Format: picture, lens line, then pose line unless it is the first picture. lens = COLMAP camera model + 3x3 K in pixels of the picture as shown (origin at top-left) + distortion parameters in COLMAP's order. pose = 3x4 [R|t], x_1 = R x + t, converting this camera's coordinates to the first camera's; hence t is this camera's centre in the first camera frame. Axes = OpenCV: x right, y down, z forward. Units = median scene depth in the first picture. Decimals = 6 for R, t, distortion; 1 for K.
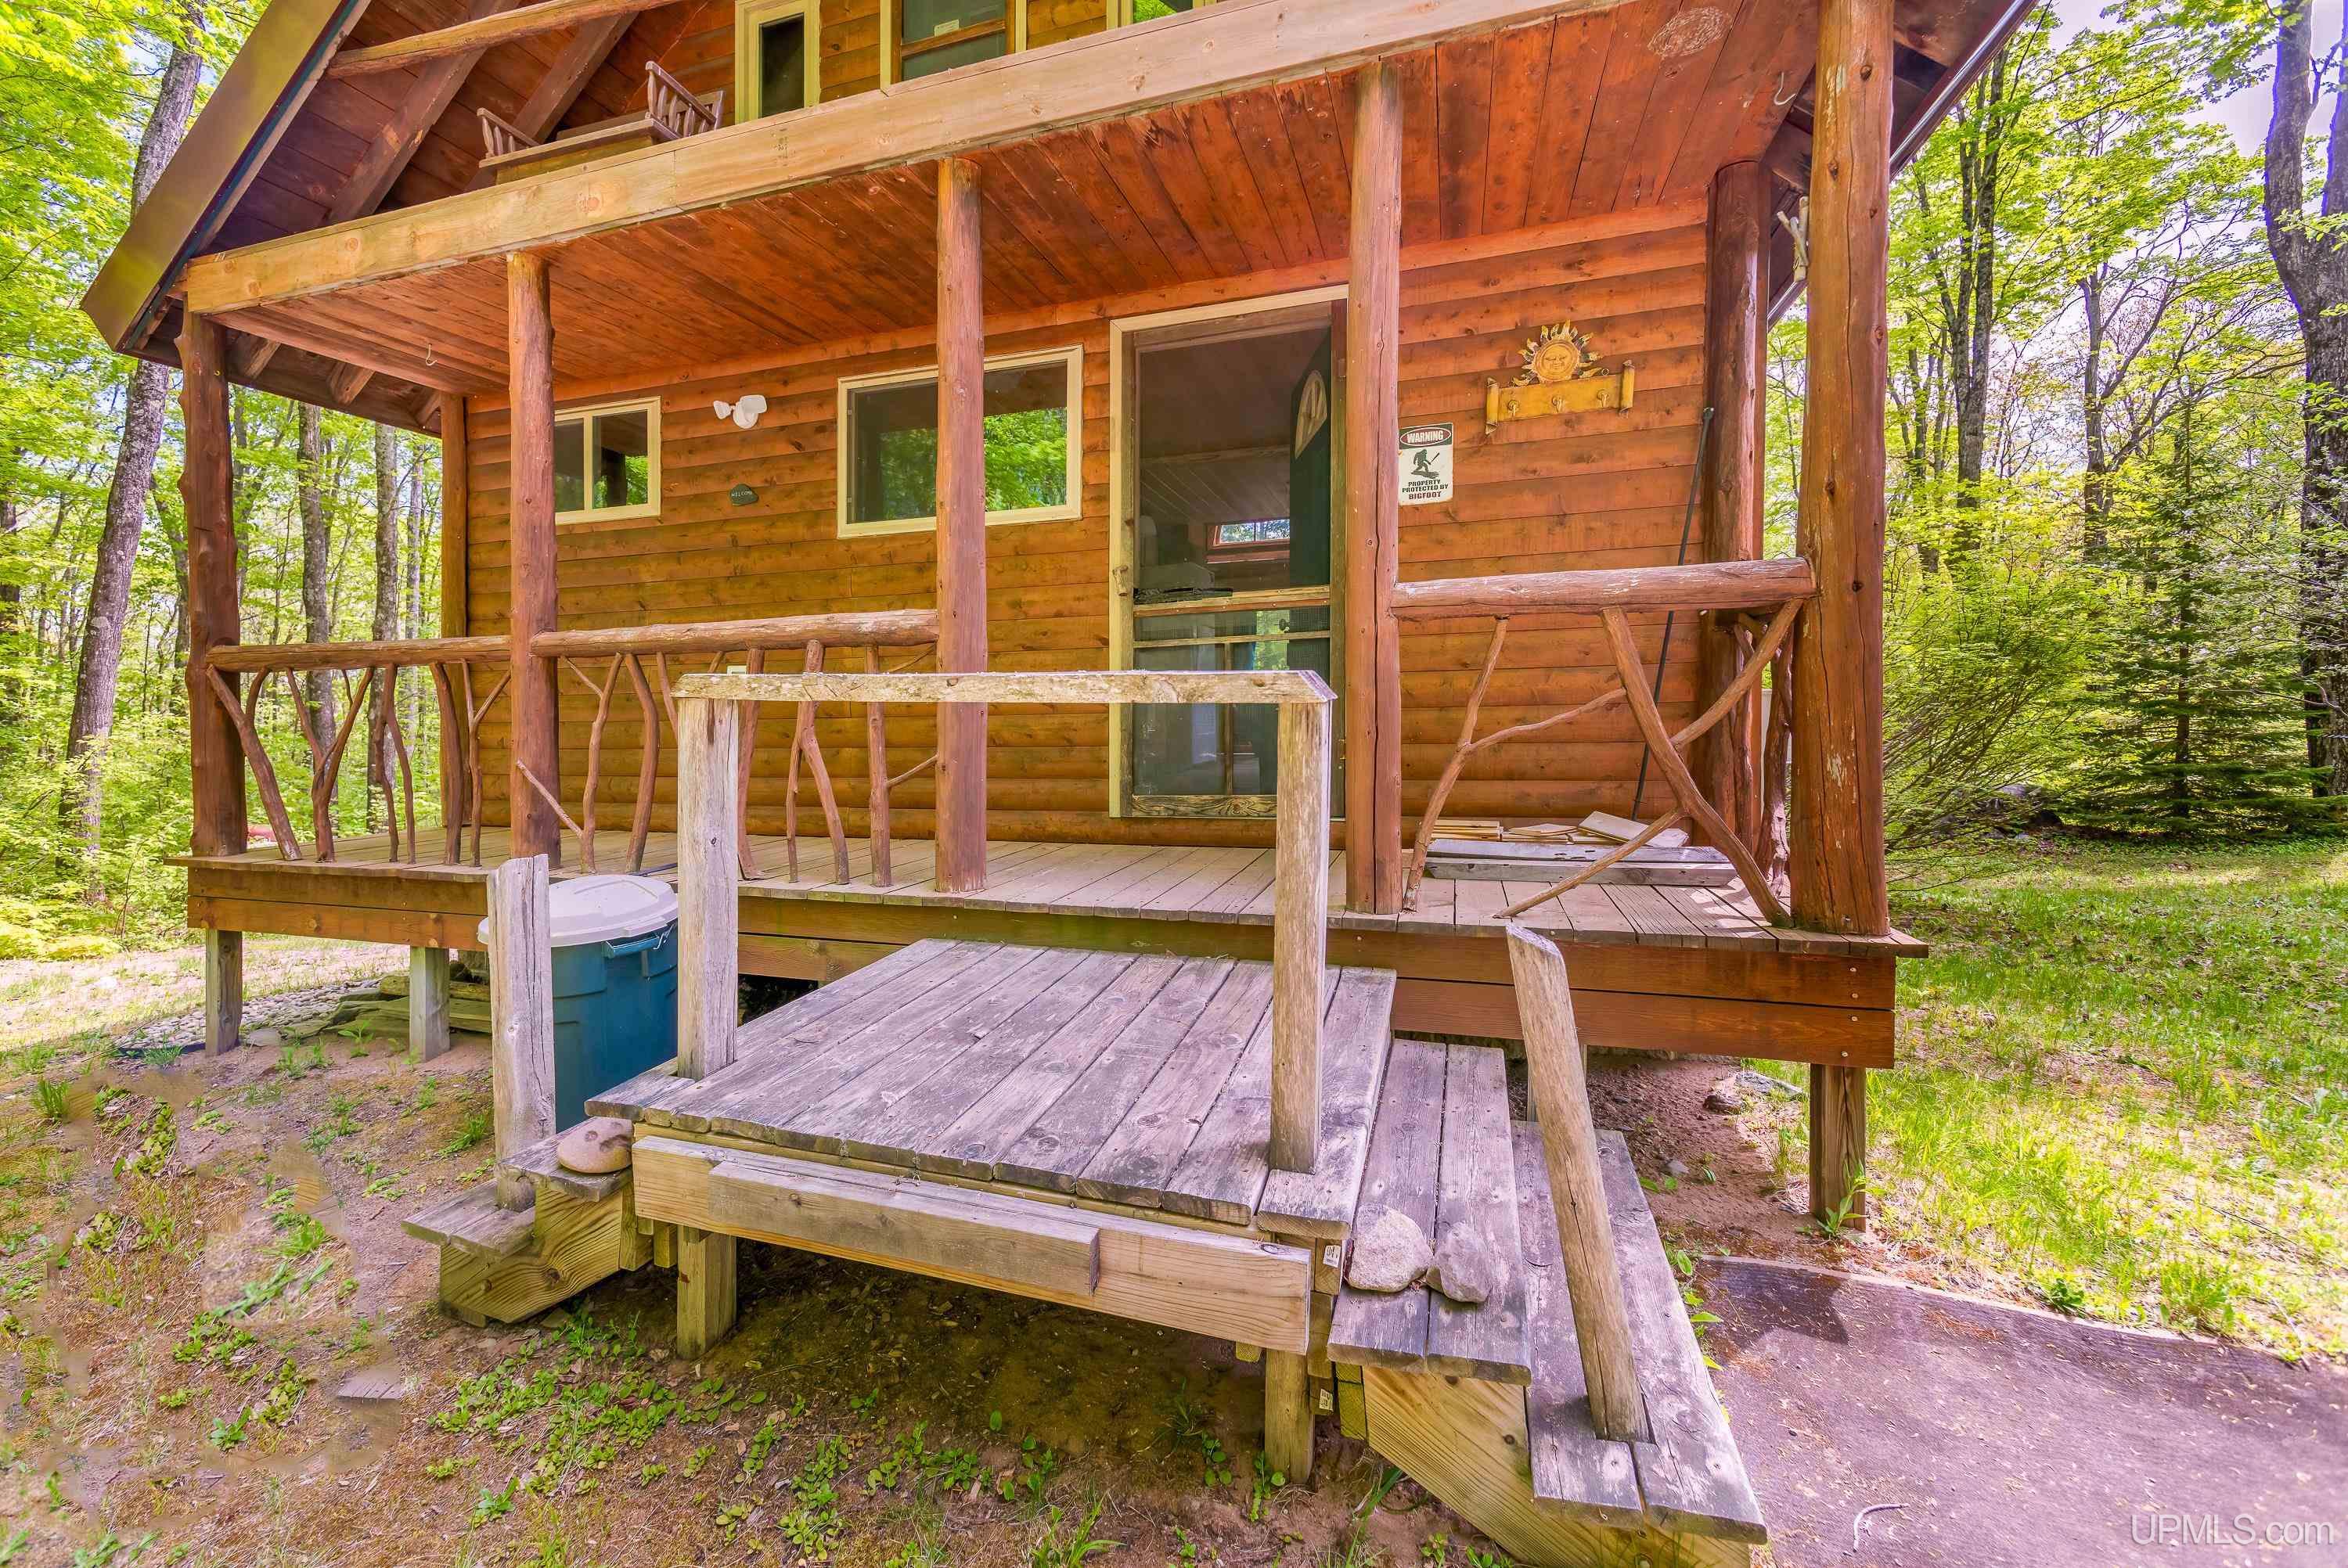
lens RADIAL K [[937.1, 0, 1170.4], [0, 937.1, 724.1], [0, 0, 1]] dist [0.006896, -0.000023]
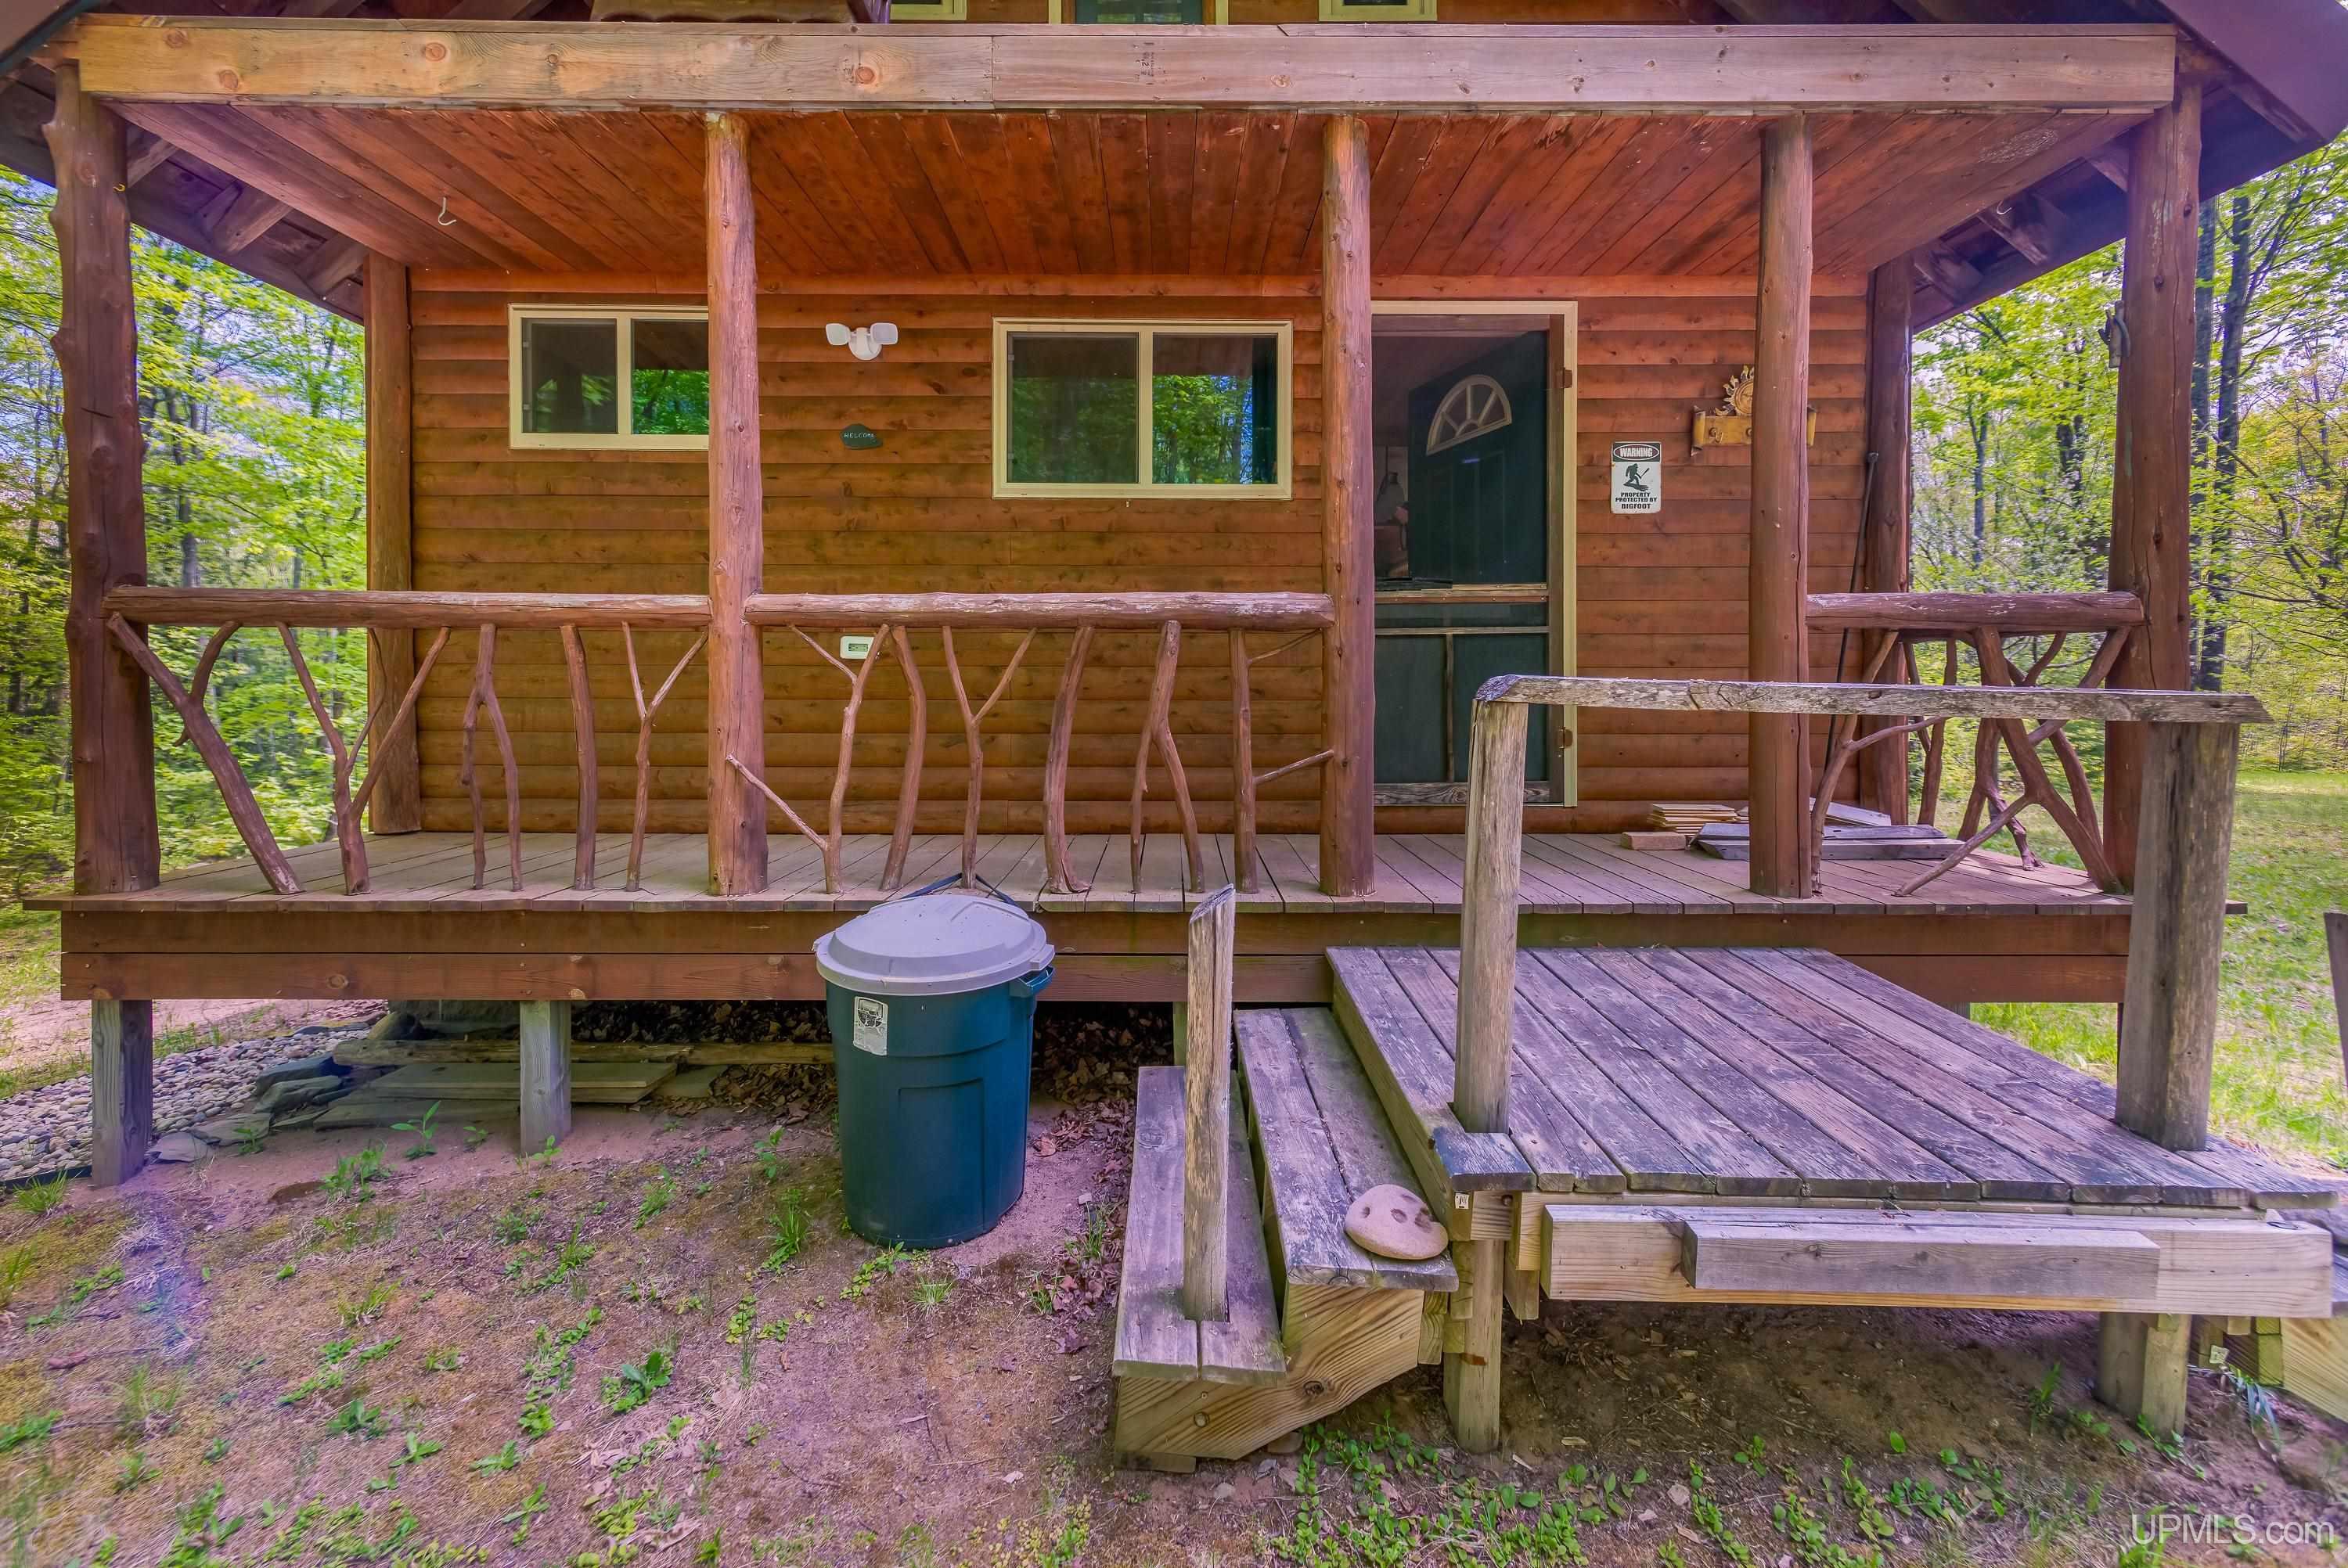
lens RADIAL K [[923.6, 0, 1185.4], [0, 923.6, 695.1], [0, 0, 1]] dist [0.007045, 0.000236]
pose [[0.951746, 0.013879, 0.306573, -0.554728], [-0.013927, 0.999901, -0.002032, -0.014631], [-0.306570, -0.002335, 0.951845, 0.136909]]
